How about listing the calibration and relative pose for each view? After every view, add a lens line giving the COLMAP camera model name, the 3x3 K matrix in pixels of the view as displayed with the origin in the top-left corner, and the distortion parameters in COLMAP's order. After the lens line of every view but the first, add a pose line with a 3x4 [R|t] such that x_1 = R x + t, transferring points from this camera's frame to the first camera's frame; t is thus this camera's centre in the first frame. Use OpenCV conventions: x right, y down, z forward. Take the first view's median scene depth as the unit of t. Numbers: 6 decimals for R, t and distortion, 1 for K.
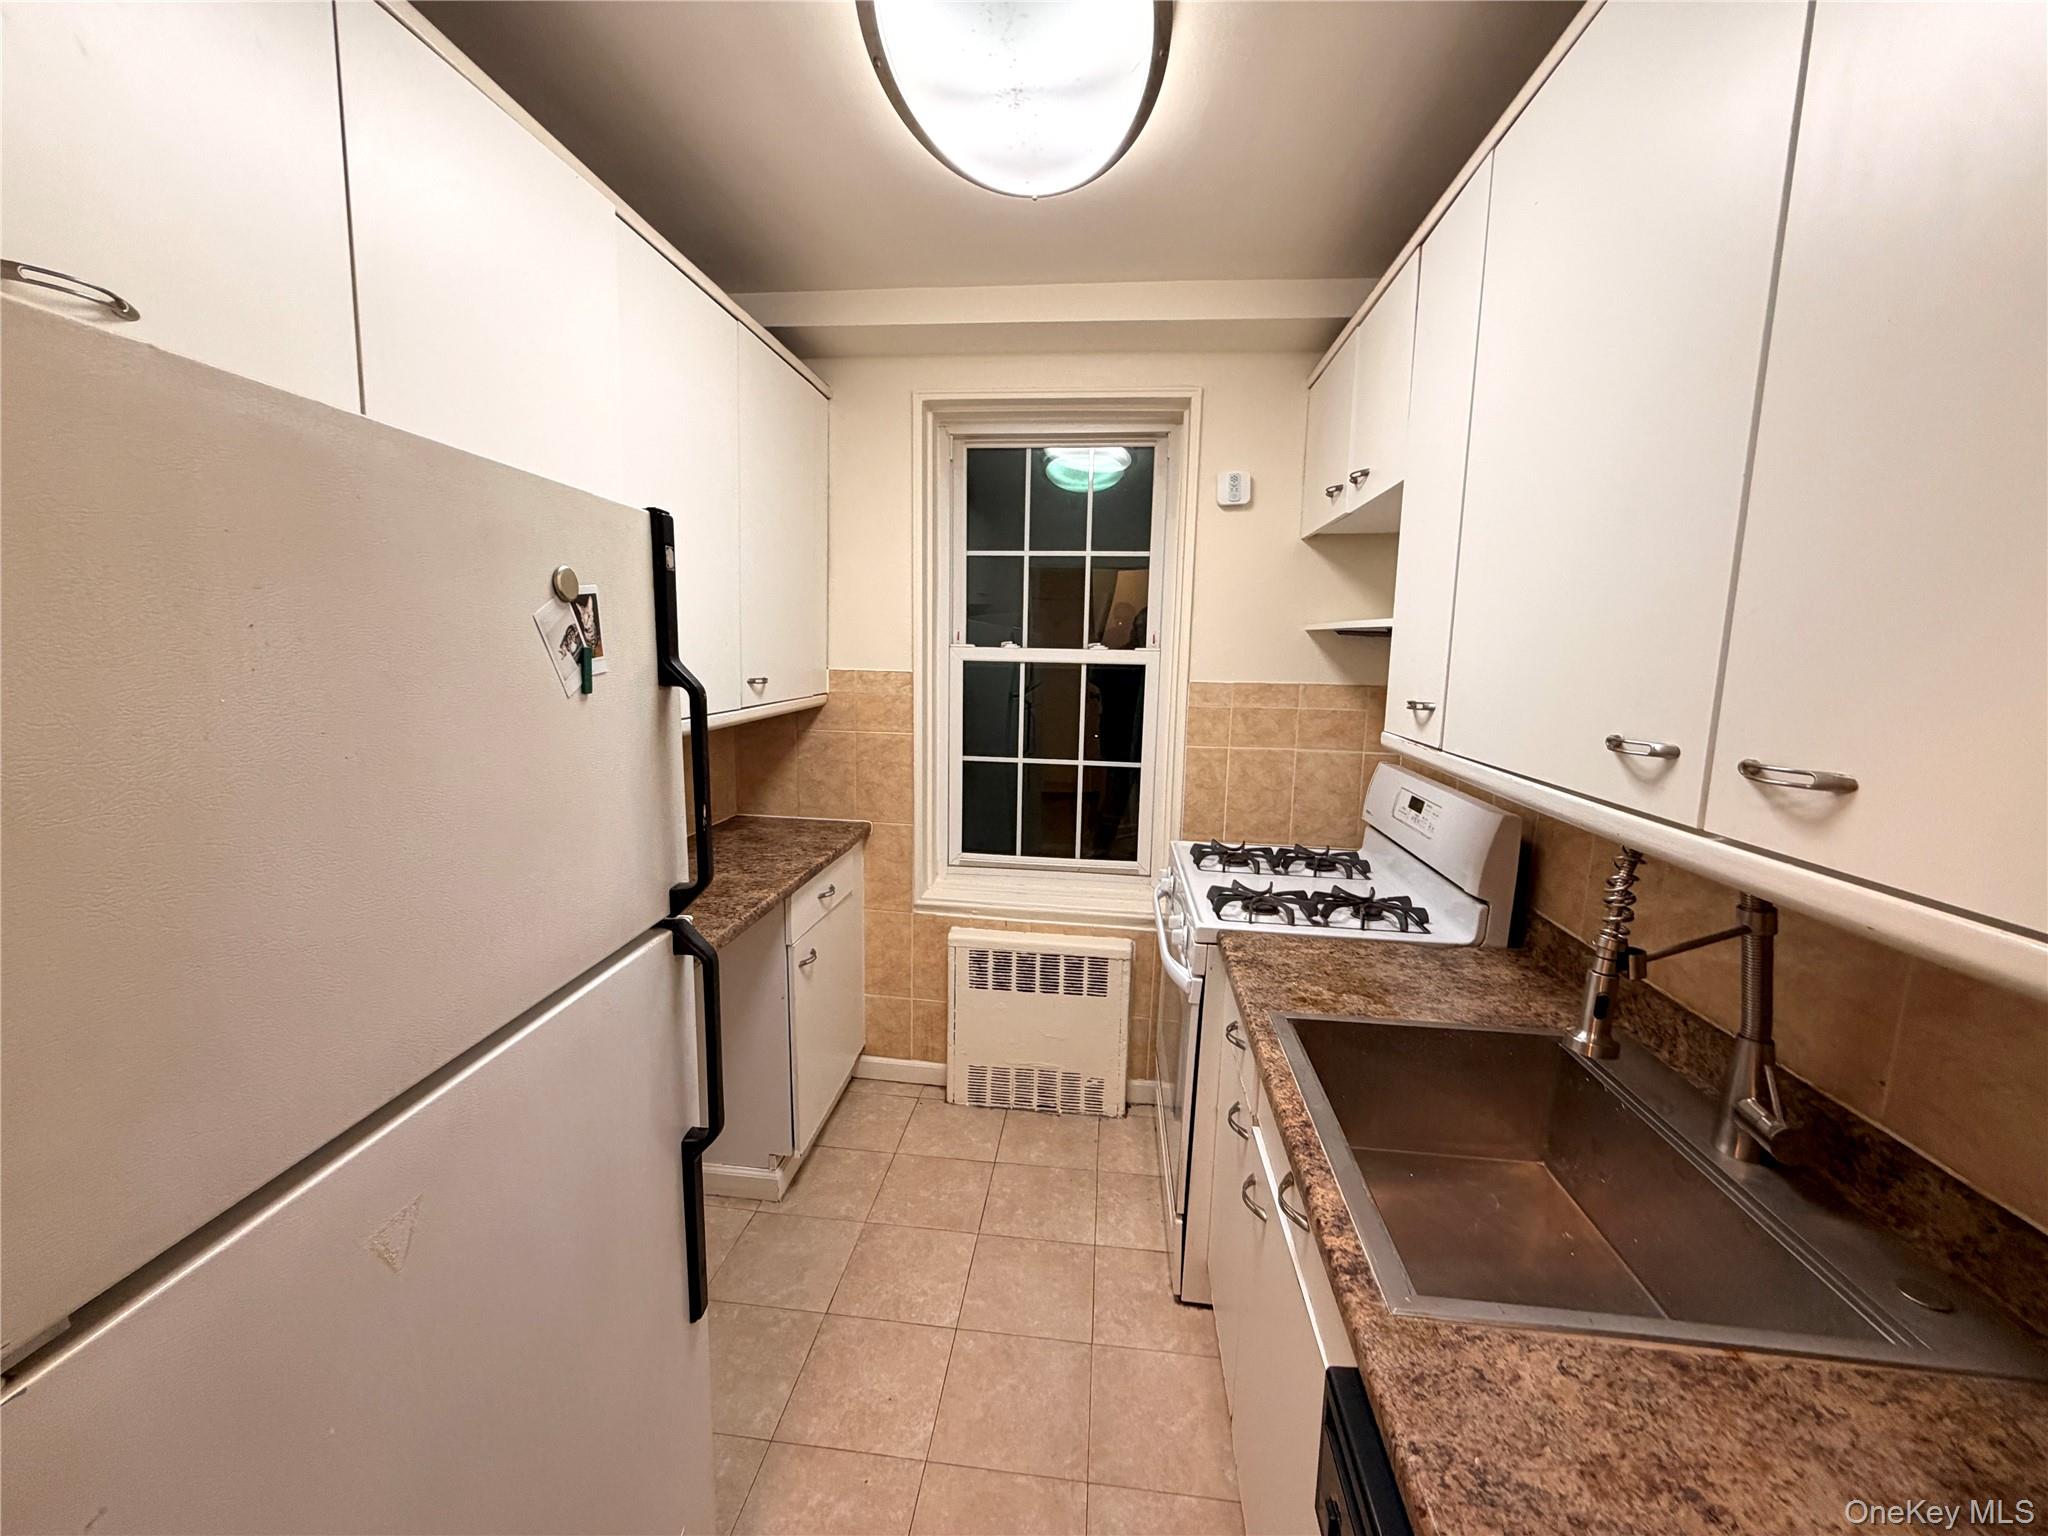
lens RADIAL K [[817.0, 0, 1020.2], [0, 817.0, 769.1], [0, 0, 1]] dist [0.000794, -0.000410]
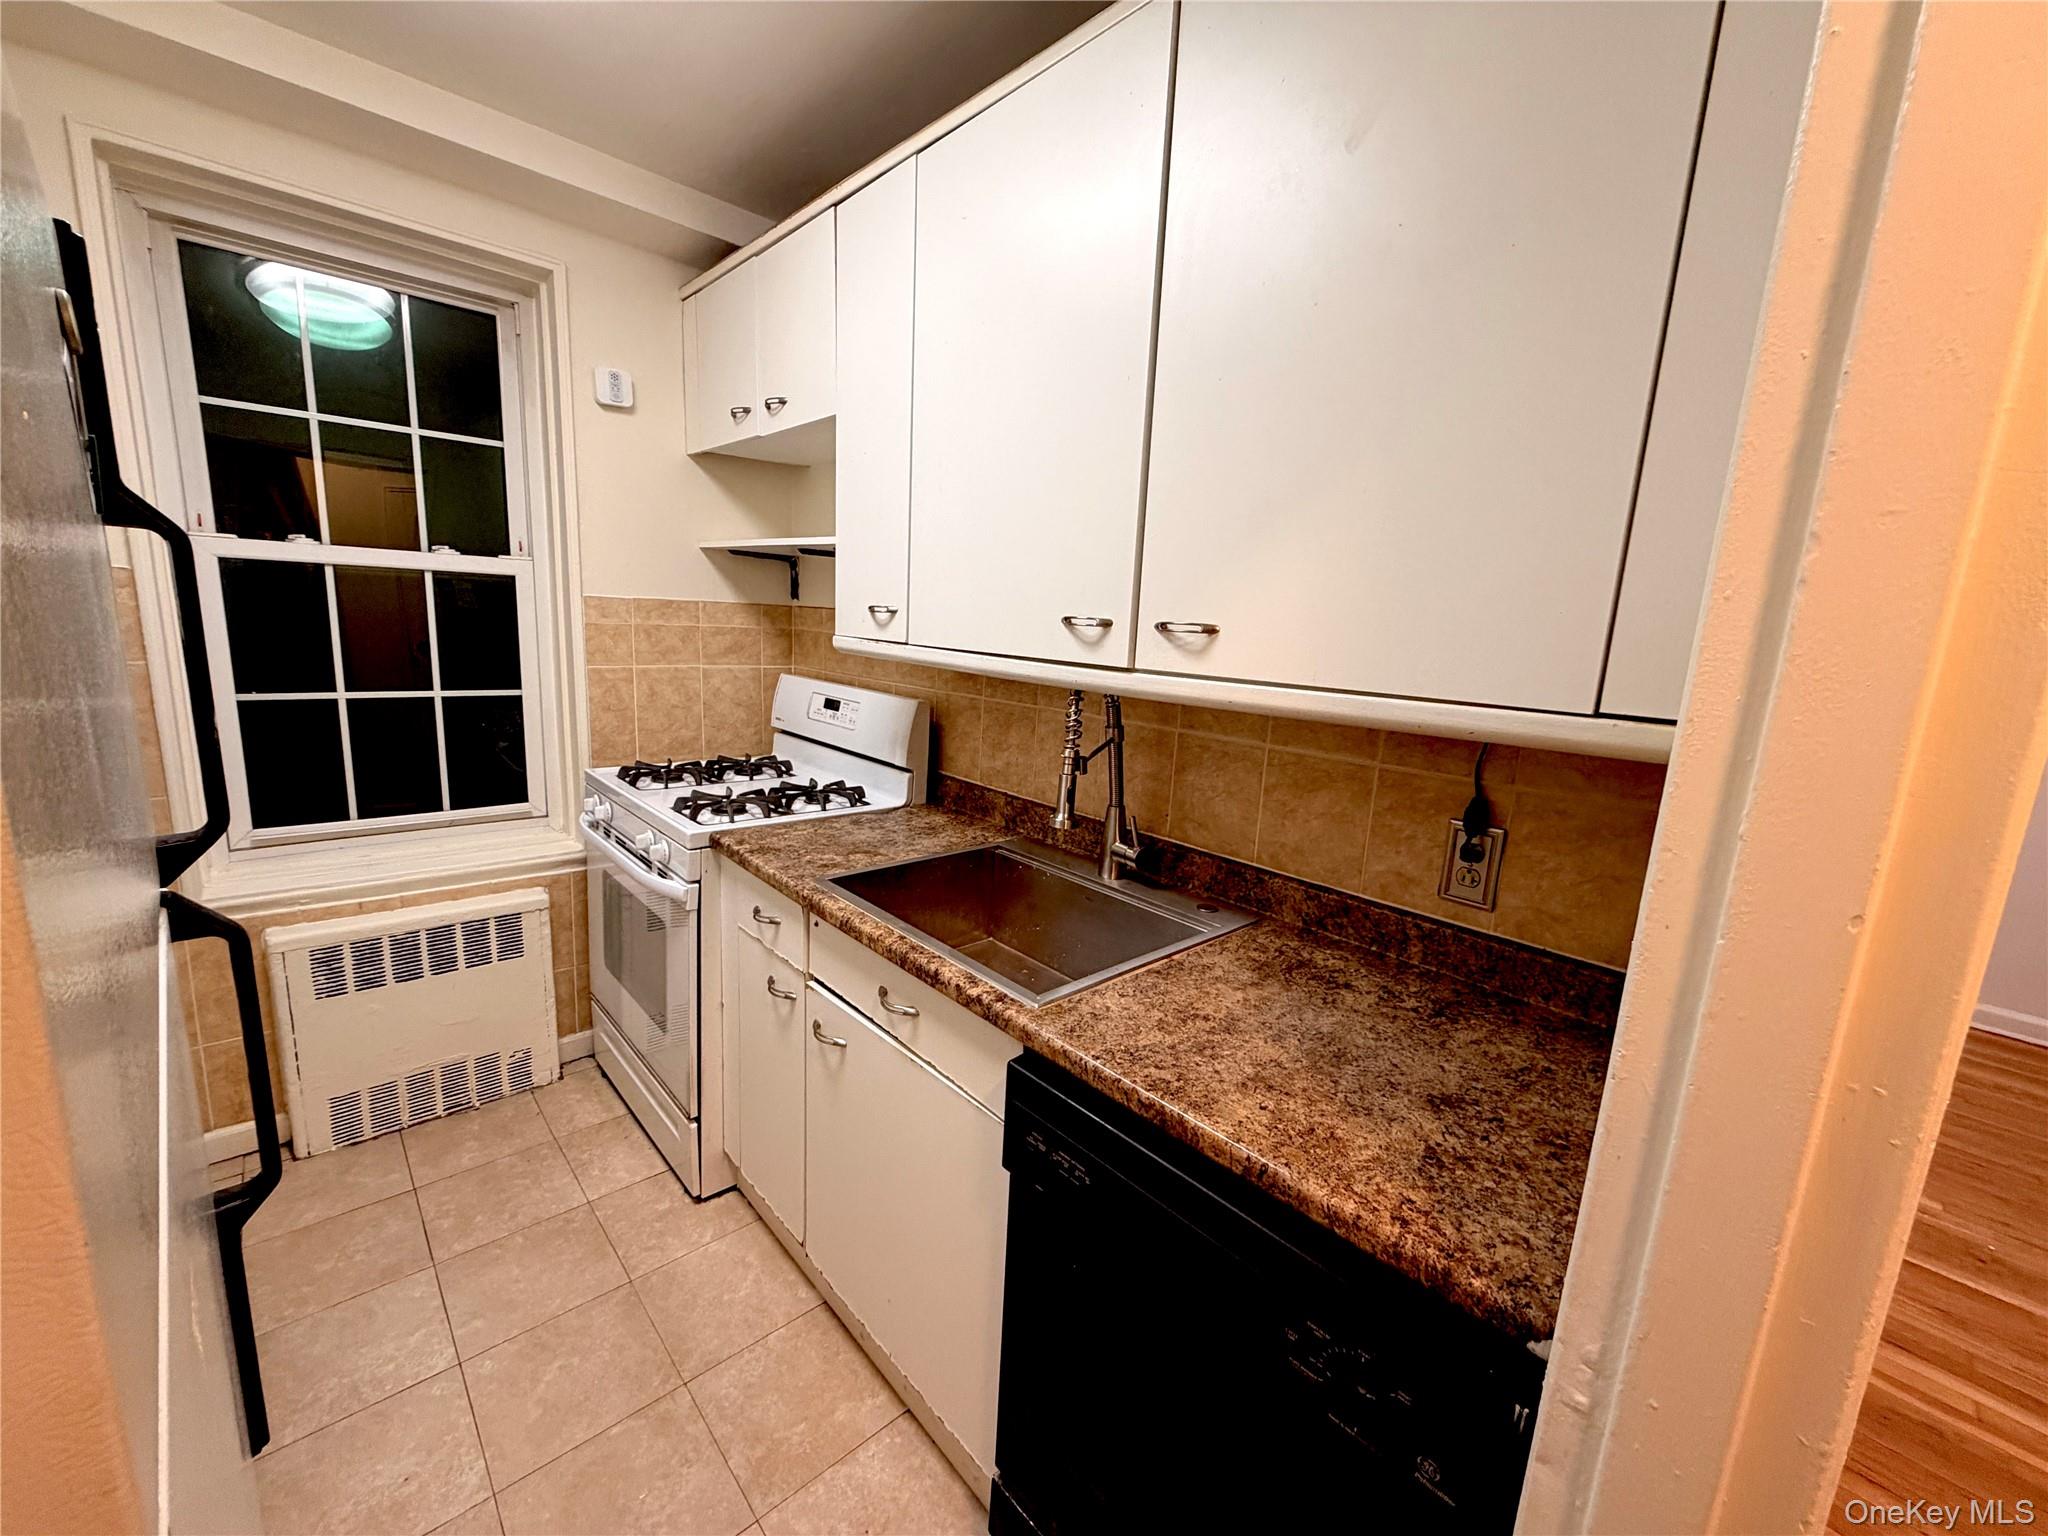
lens RADIAL K [[817.0, 0, 1020.2], [0, 817.0, 769.1], [0, 0, 1]] dist [0.000794, -0.000410]
pose [[0.656505, -0.125065, 0.743882, -0.177762], [0.072200, 0.992050, 0.103069, 0.027566], [-0.750859, -0.013957, 0.660316, 0.020316]]
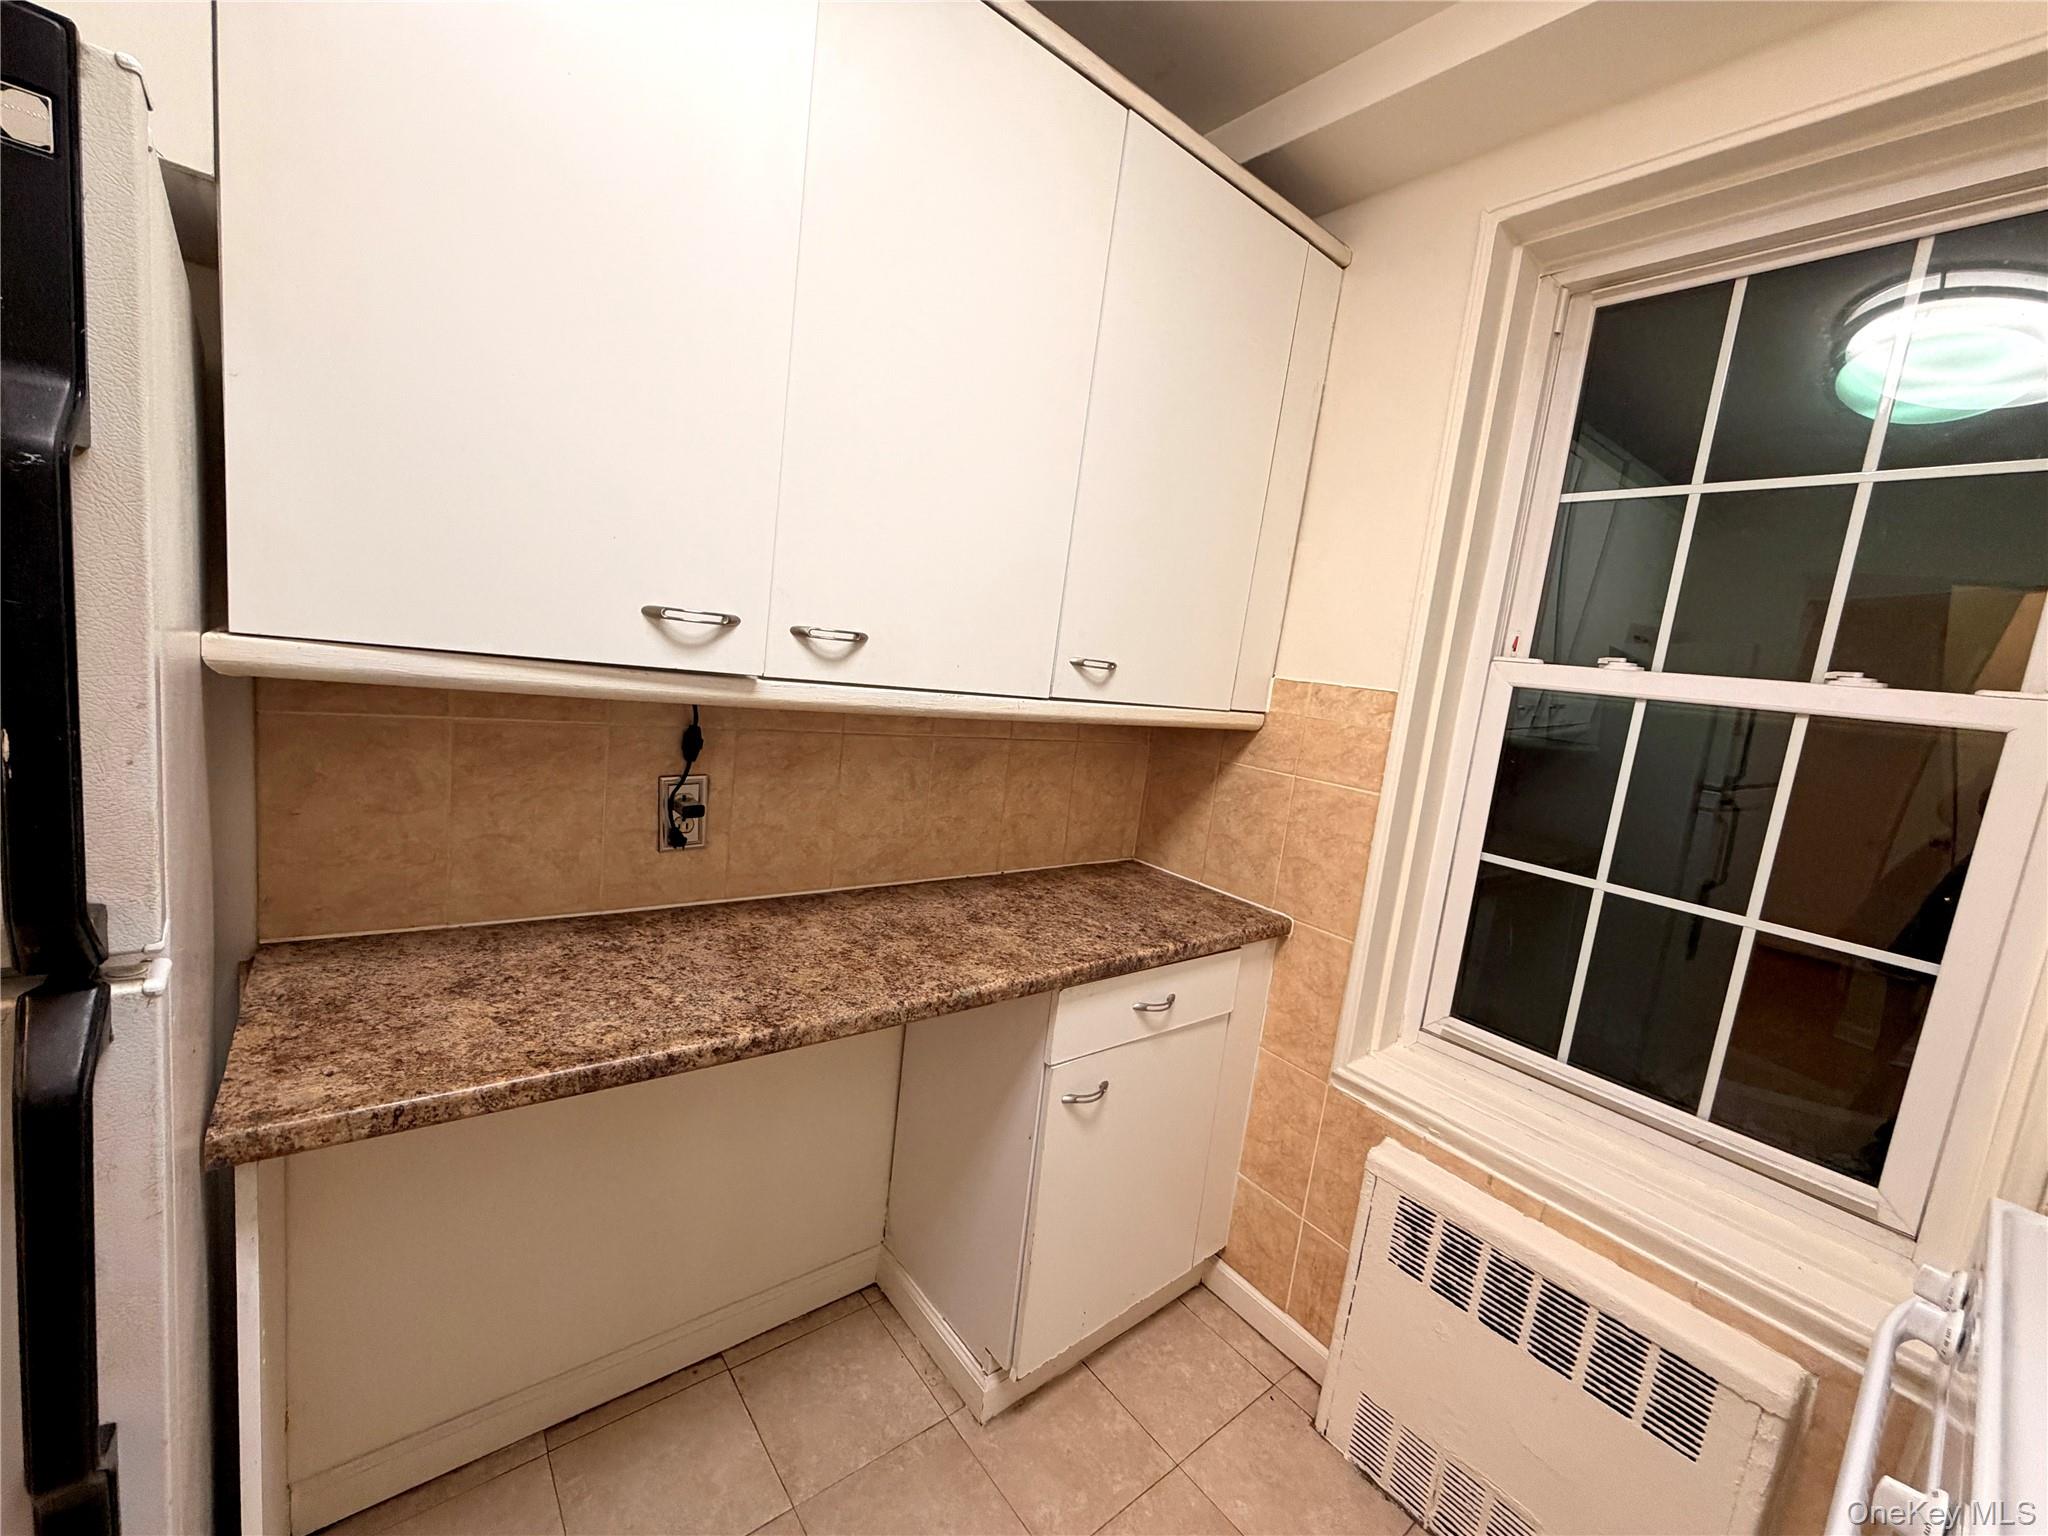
lens RADIAL K [[817.0, 0, 1020.2], [0, 817.0, 769.1], [0, 0, 1]] dist [0.000794, -0.000410]
pose [[0.705313, 0.157166, -0.691254, 0.097518], [-0.203159, 0.979026, 0.015303, -0.017881], [0.679161, 0.129641, 0.722450, 0.403029]]
